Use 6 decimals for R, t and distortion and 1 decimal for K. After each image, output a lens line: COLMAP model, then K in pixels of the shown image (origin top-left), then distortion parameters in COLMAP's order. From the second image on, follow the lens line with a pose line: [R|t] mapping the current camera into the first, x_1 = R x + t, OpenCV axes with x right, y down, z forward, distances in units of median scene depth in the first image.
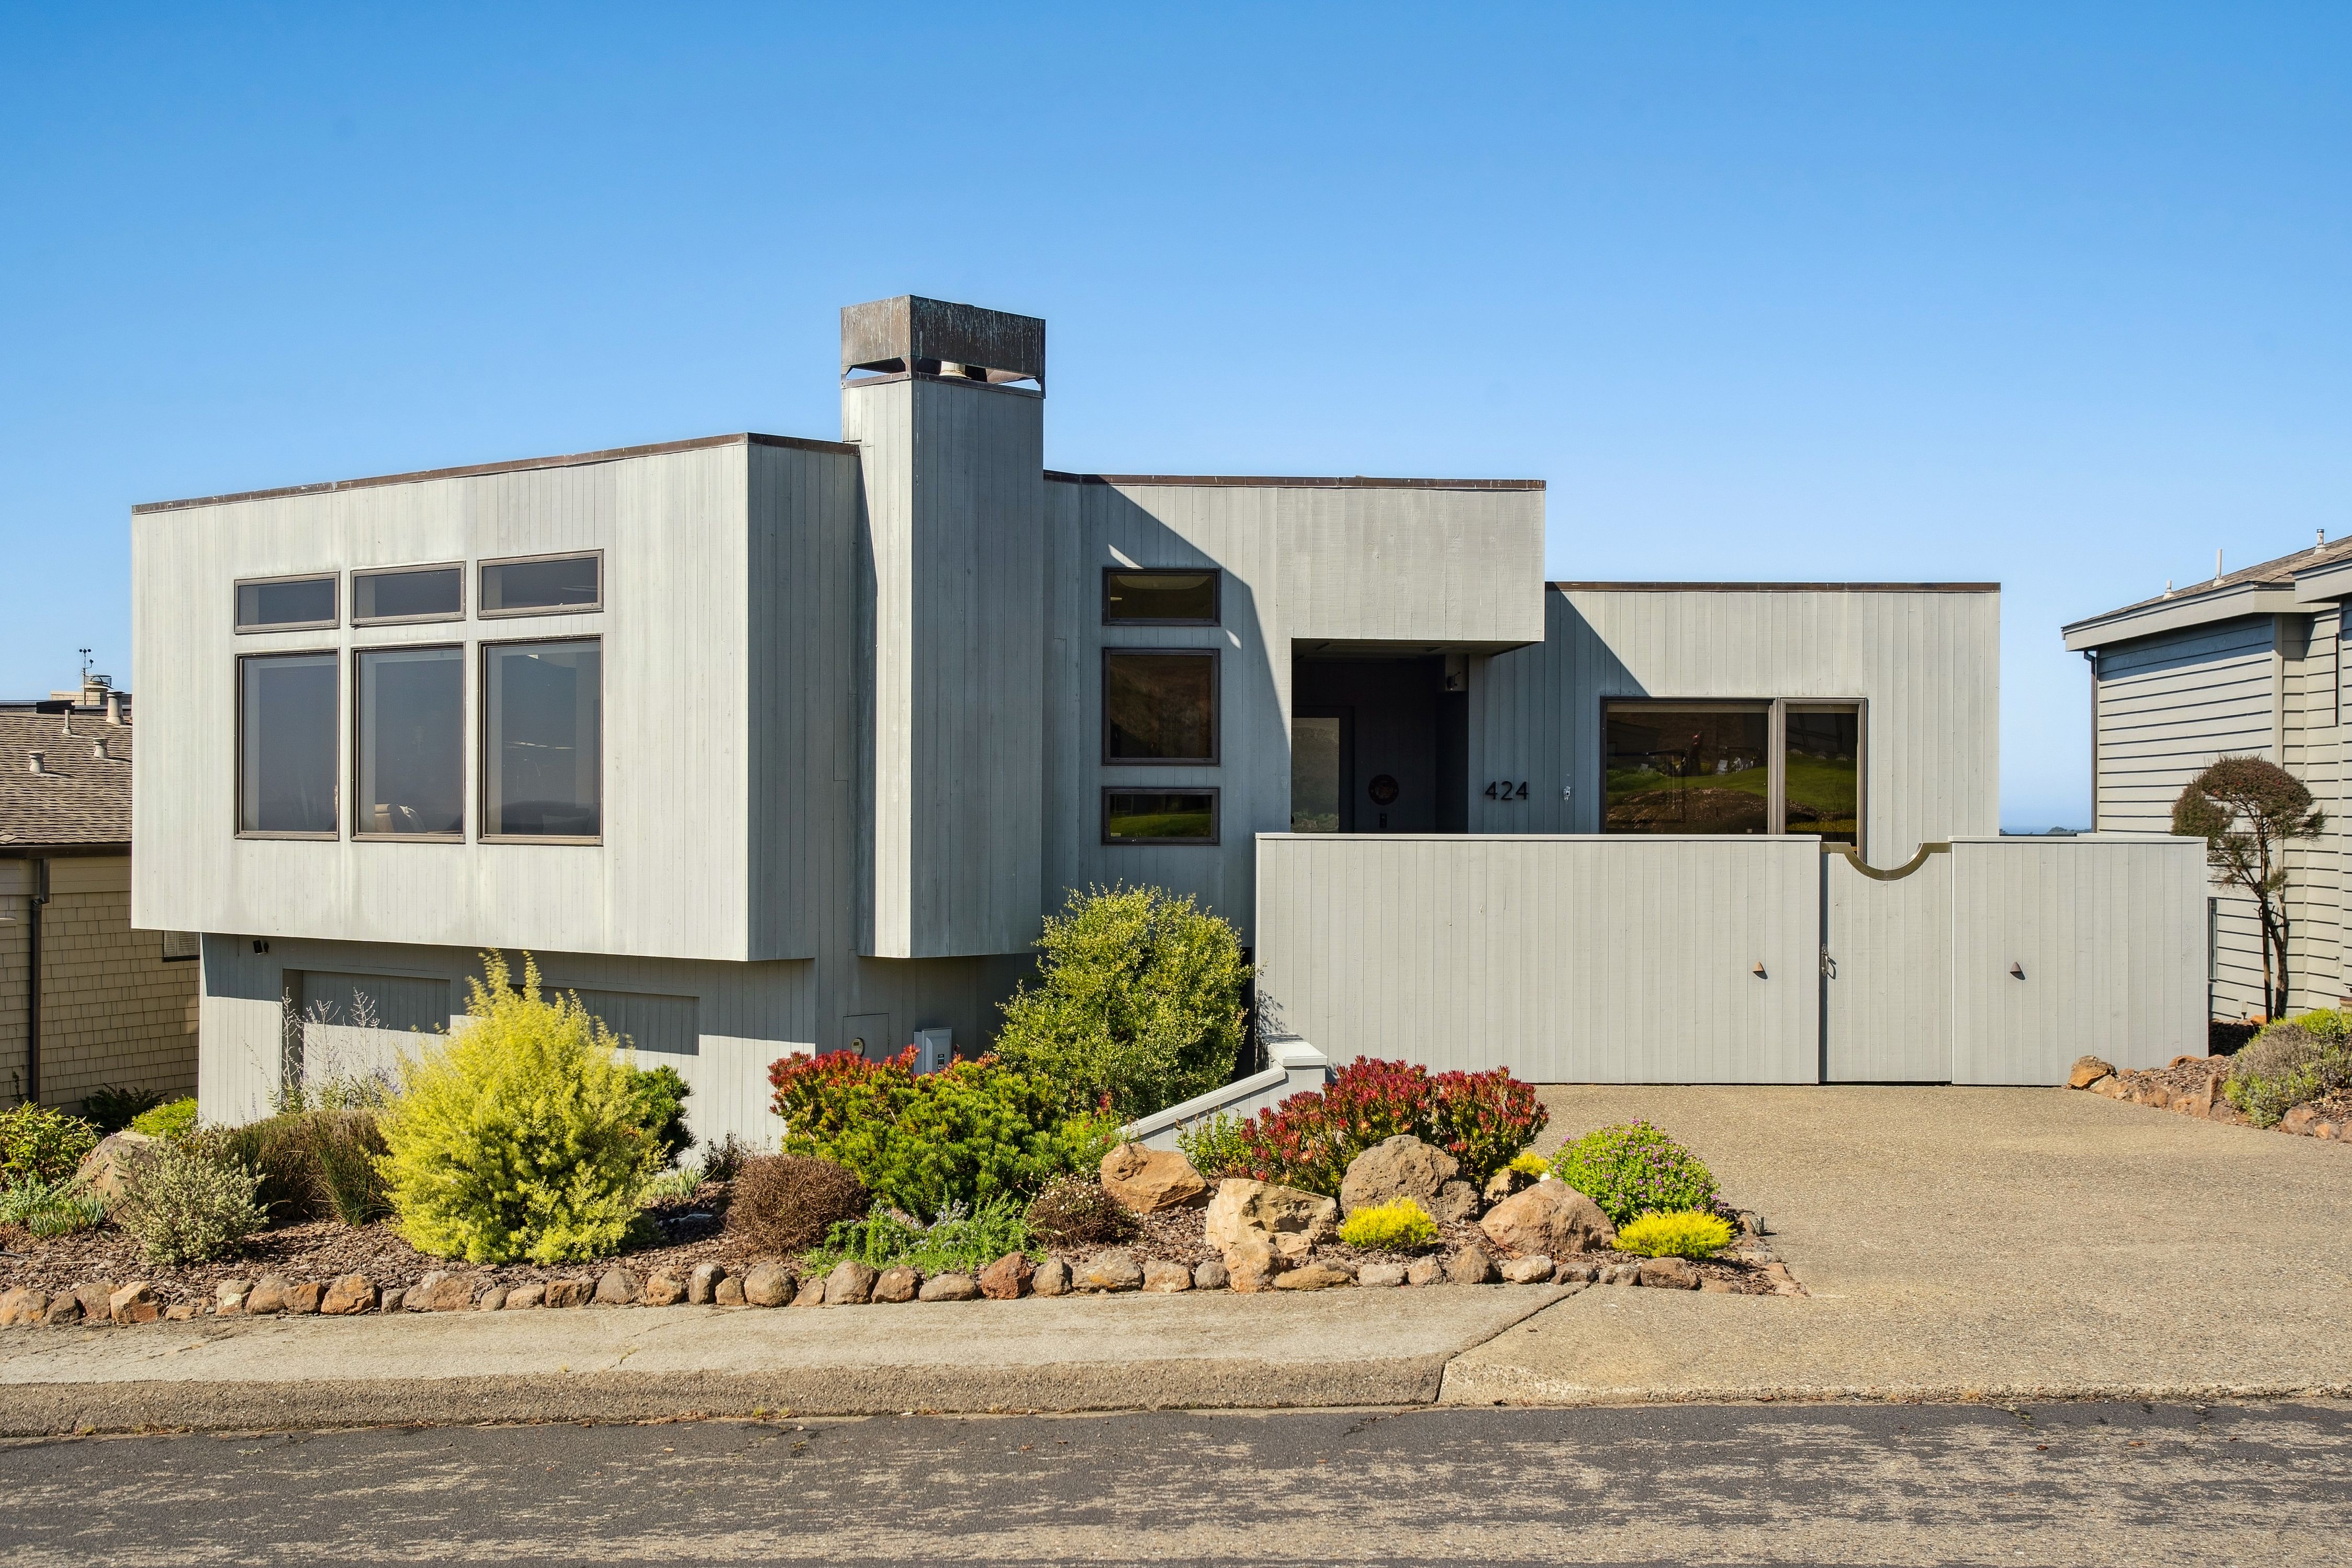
lens RADIAL K [[2890.0, 0, 1182.7], [0, 2890.0, 823.3], [0, 0, 1]] dist [0.117732, 0.012096]
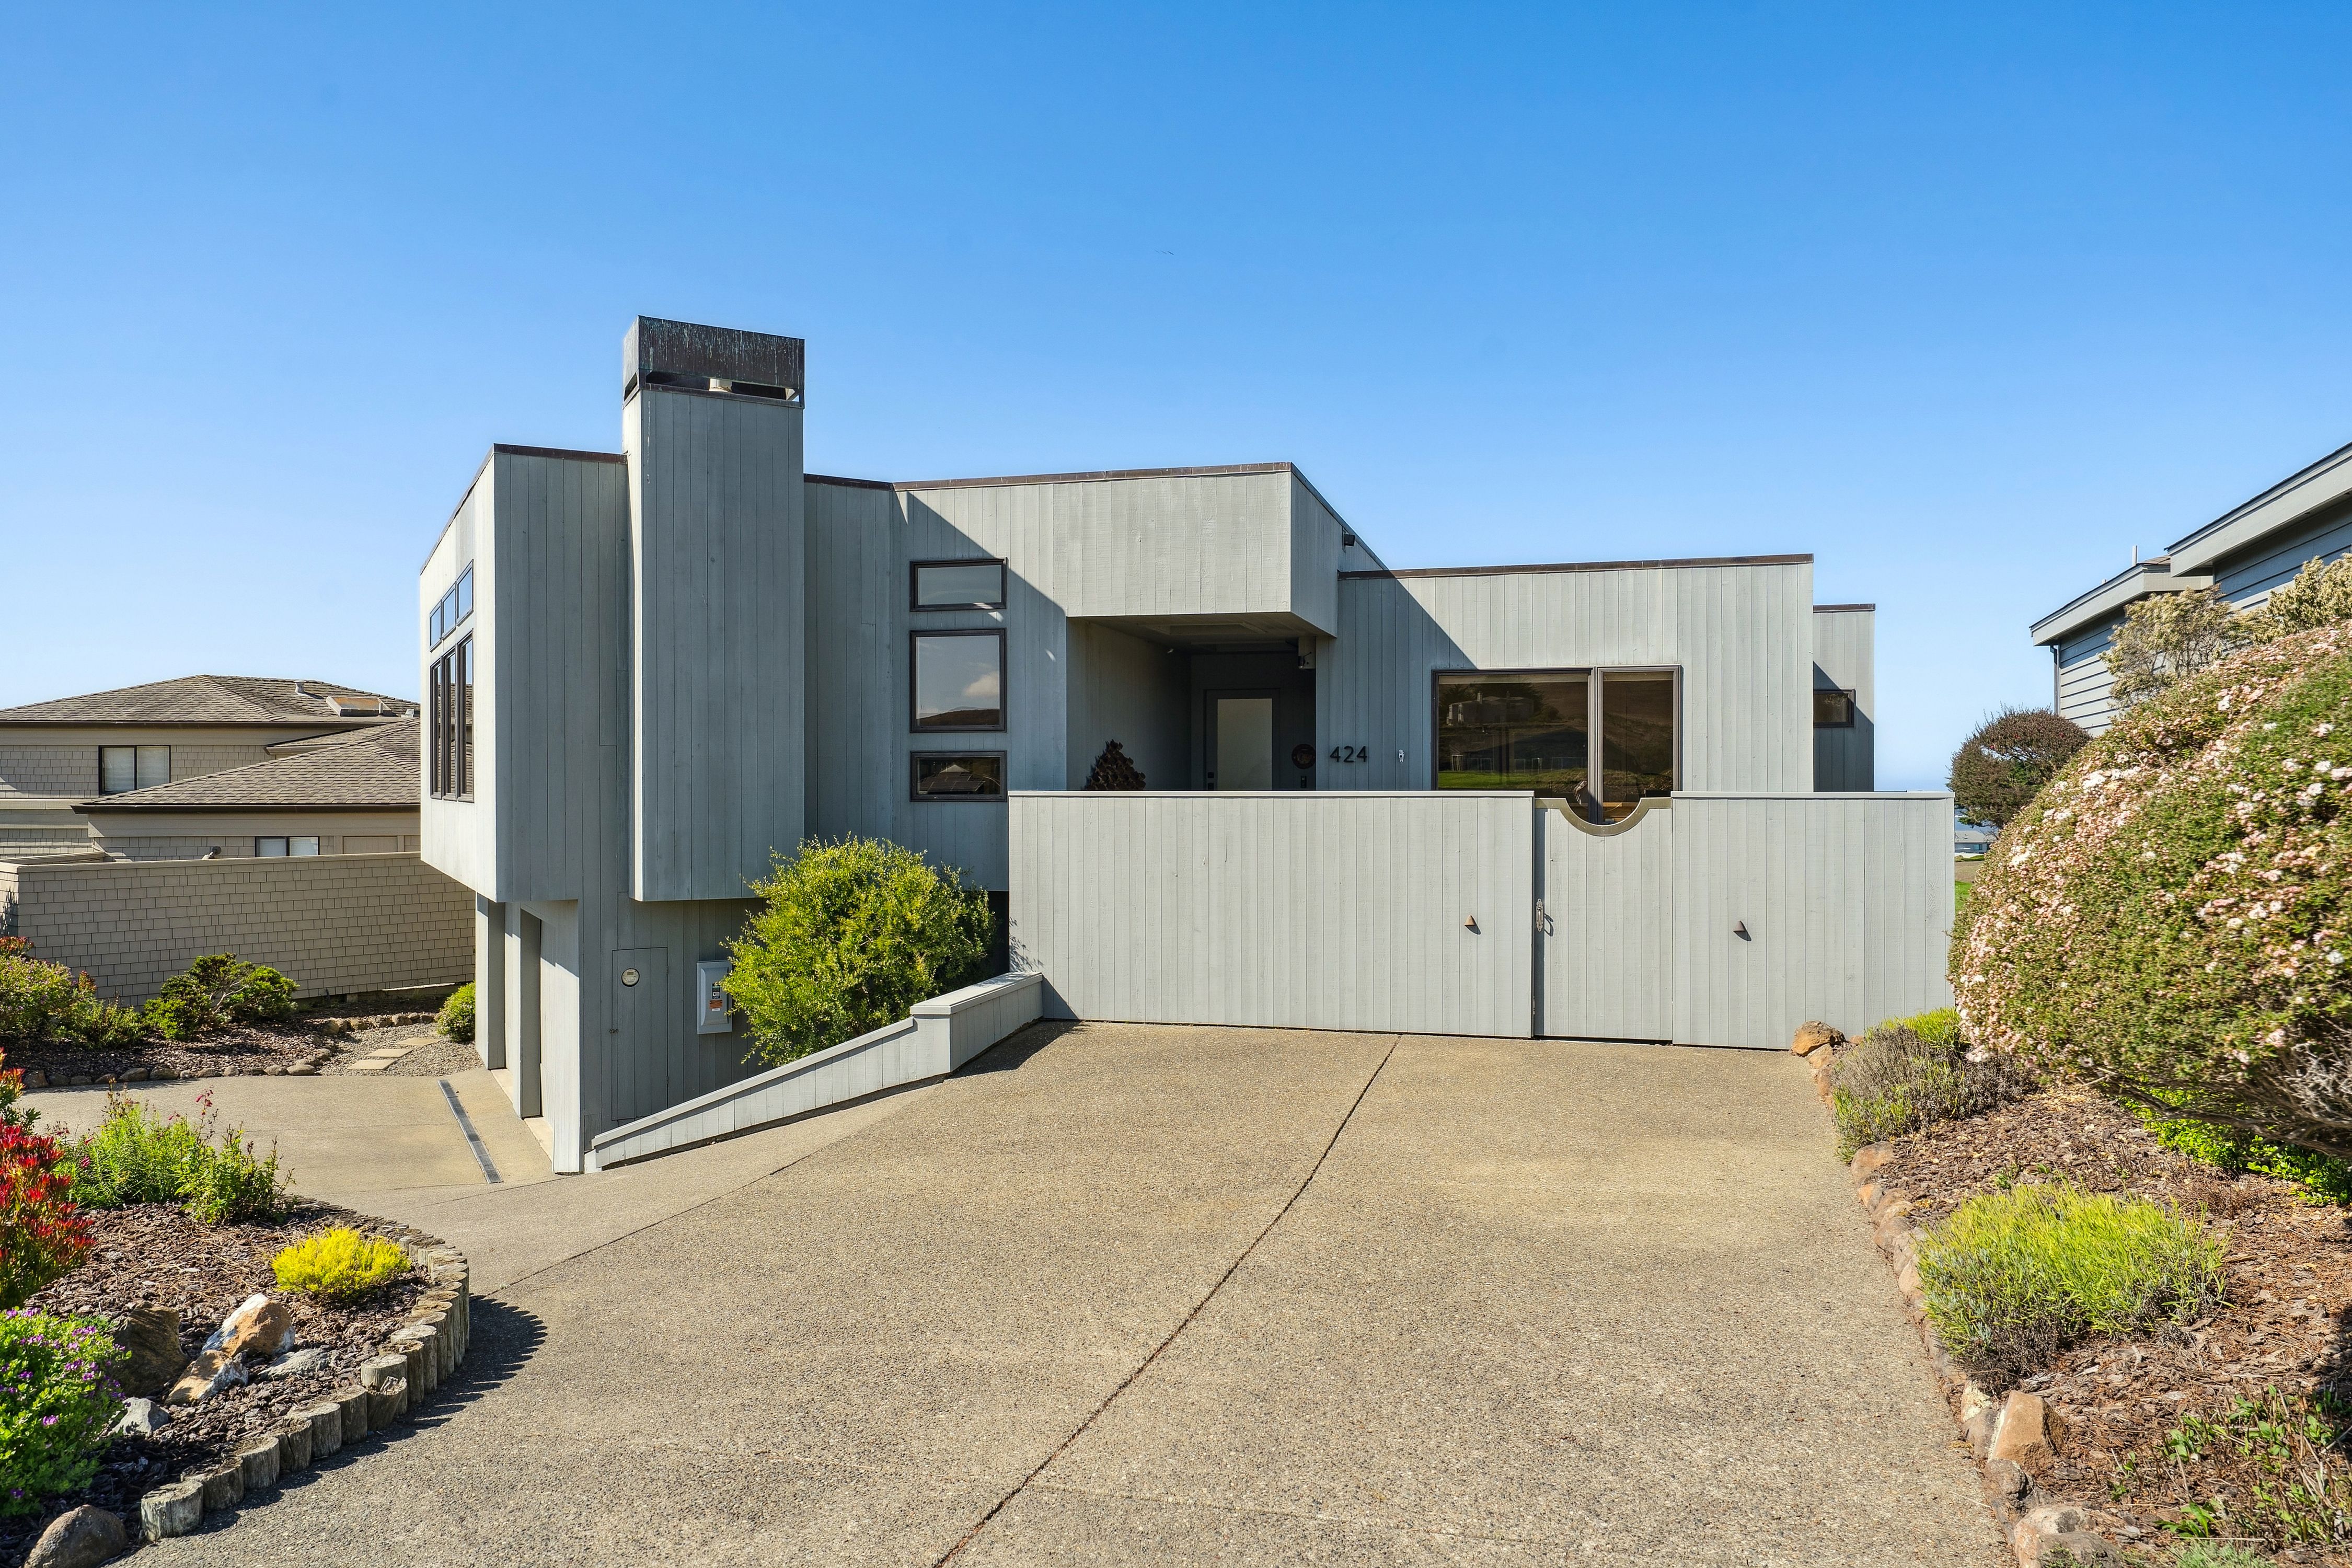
lens RADIAL K [[1522.5, 0, 1176.0], [0, 1522.5, 784.0], [0, 0, 1]] dist [0.005254, 0.000721]
pose [[0.950328, -0.004529, -0.311216, 0.262691], [0.002667, 0.999976, -0.006410, 0.004679], [0.311238, 0.005261, 0.950318, 0.454526]]
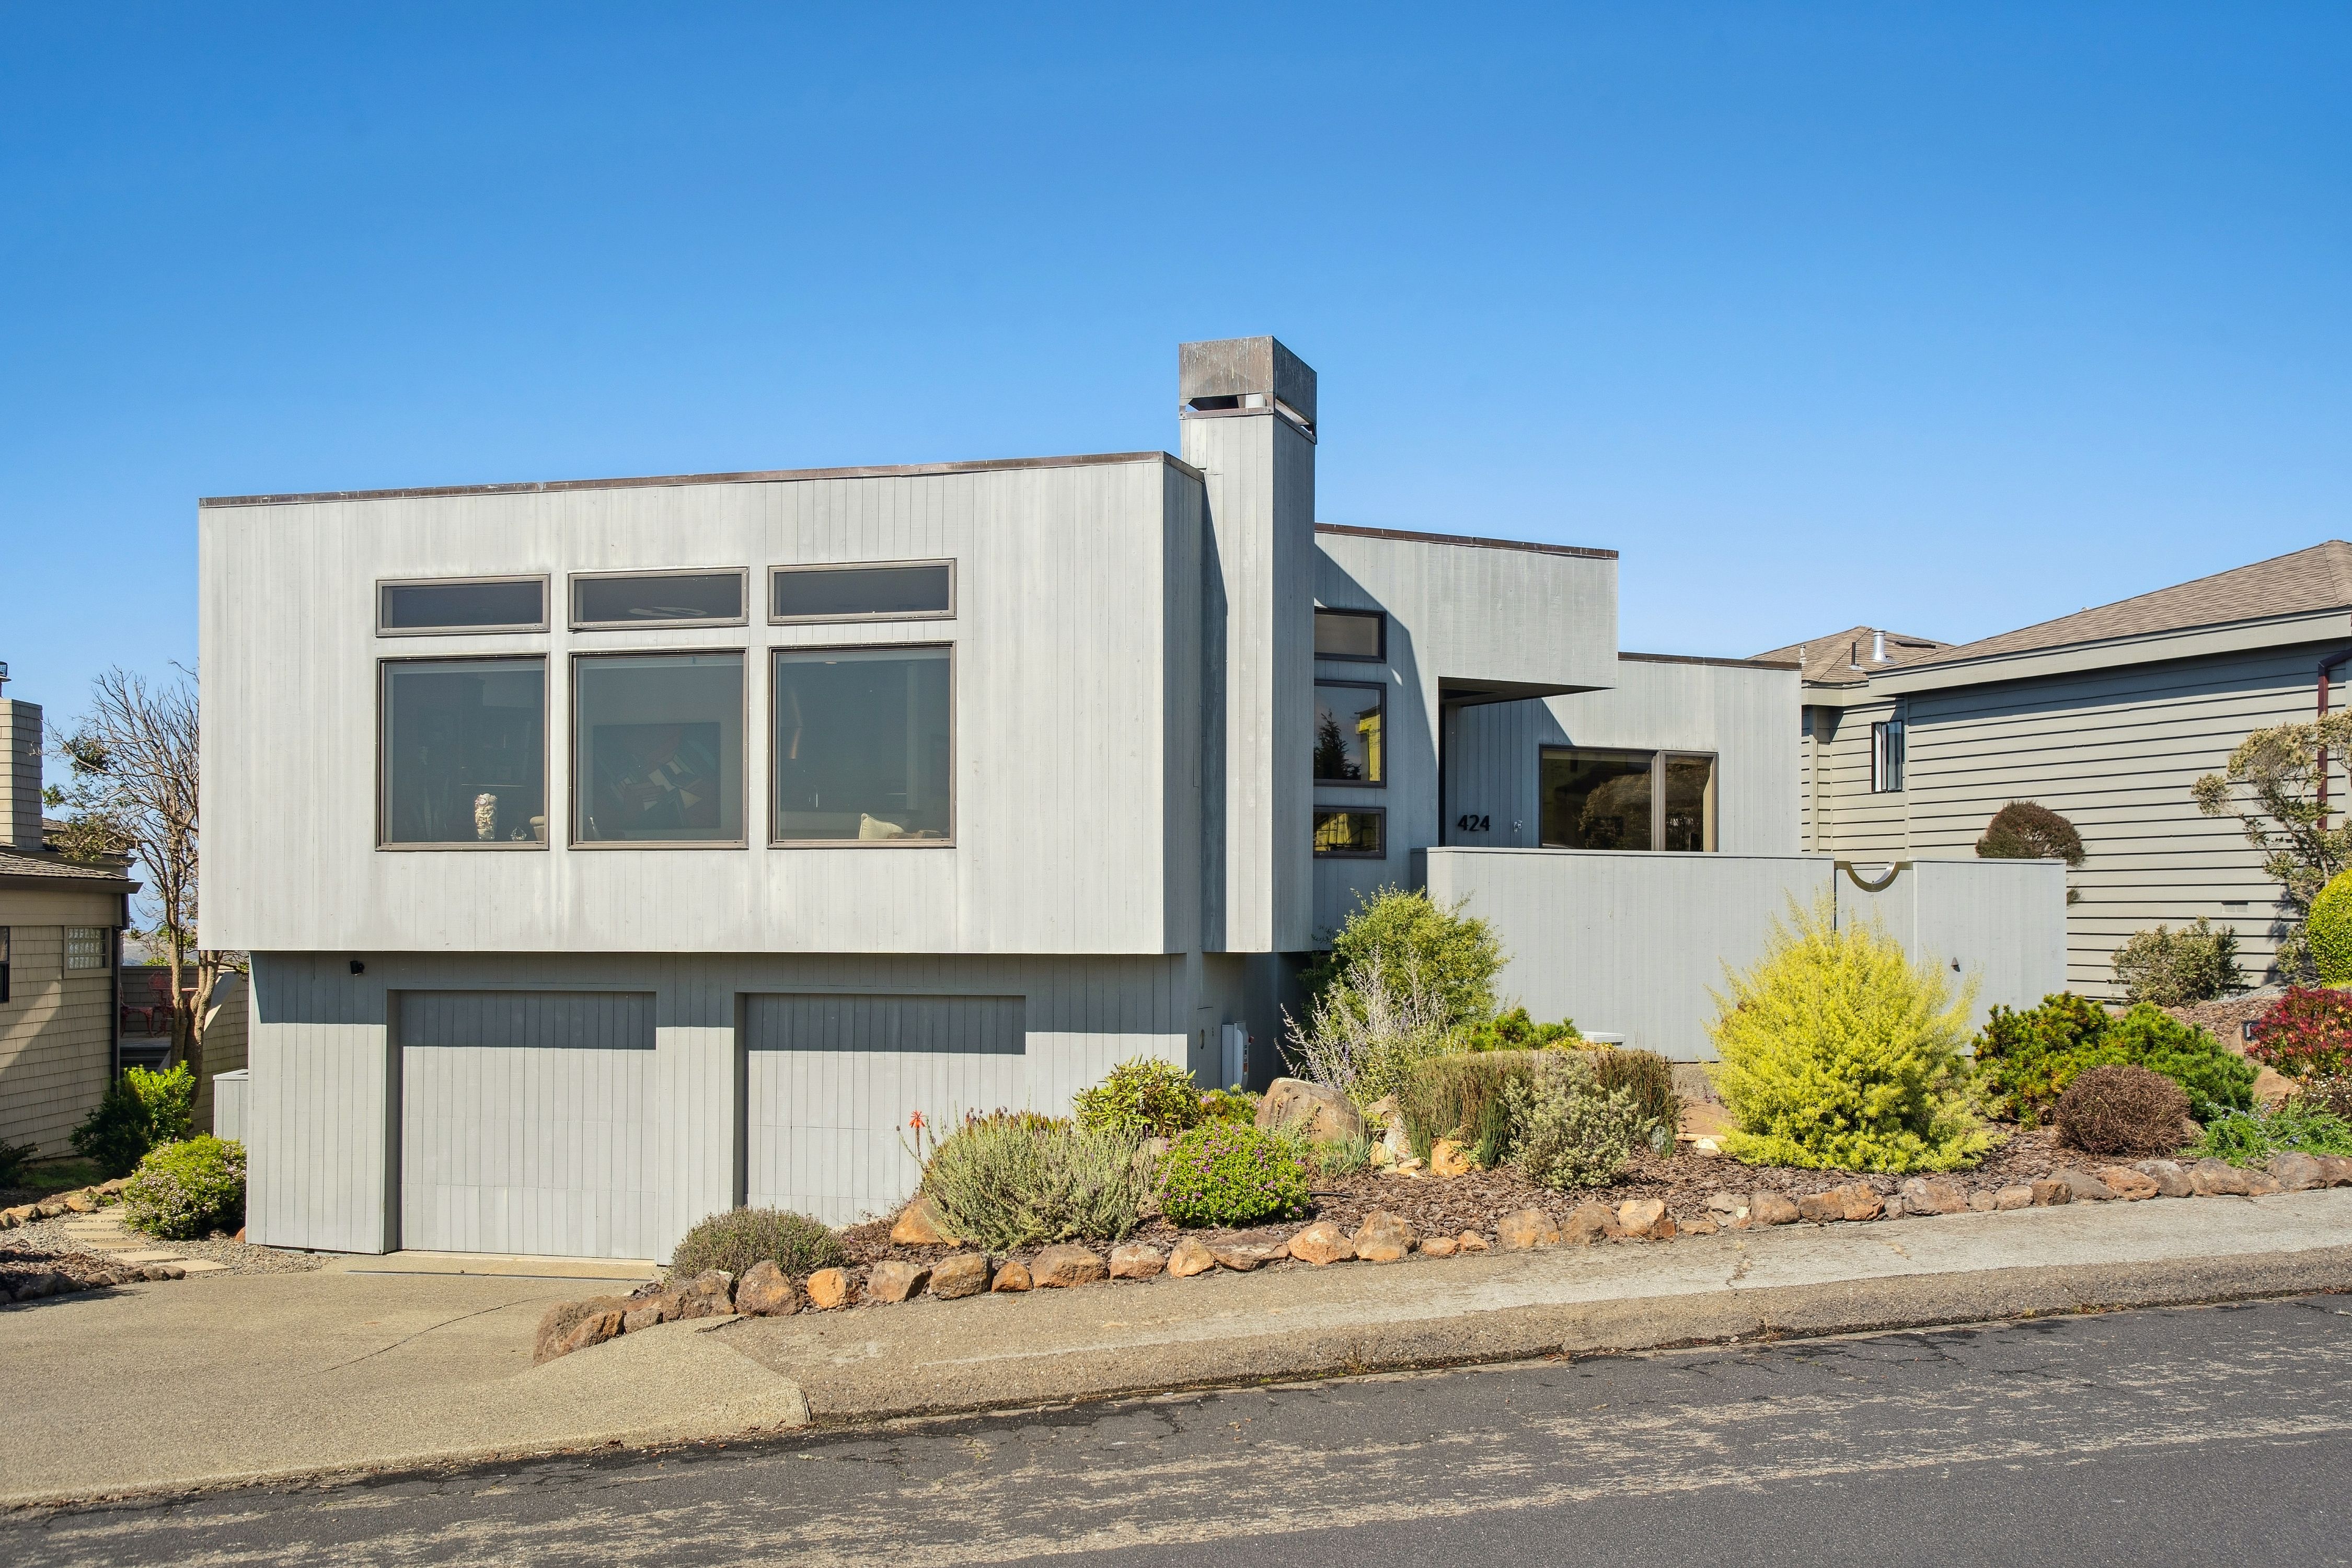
lens RADIAL K [[2484.3, 0, 1176.0], [0, 2484.3, 973.2], [0, 0, 1]] dist [0.046162, 0.014331]
pose [[0.908250, -0.010279, 0.418301, -0.466459], [0.002611, 0.999818, 0.018898, 0.033543], [-0.418419, -0.016072, 0.908112, 0.156877]]
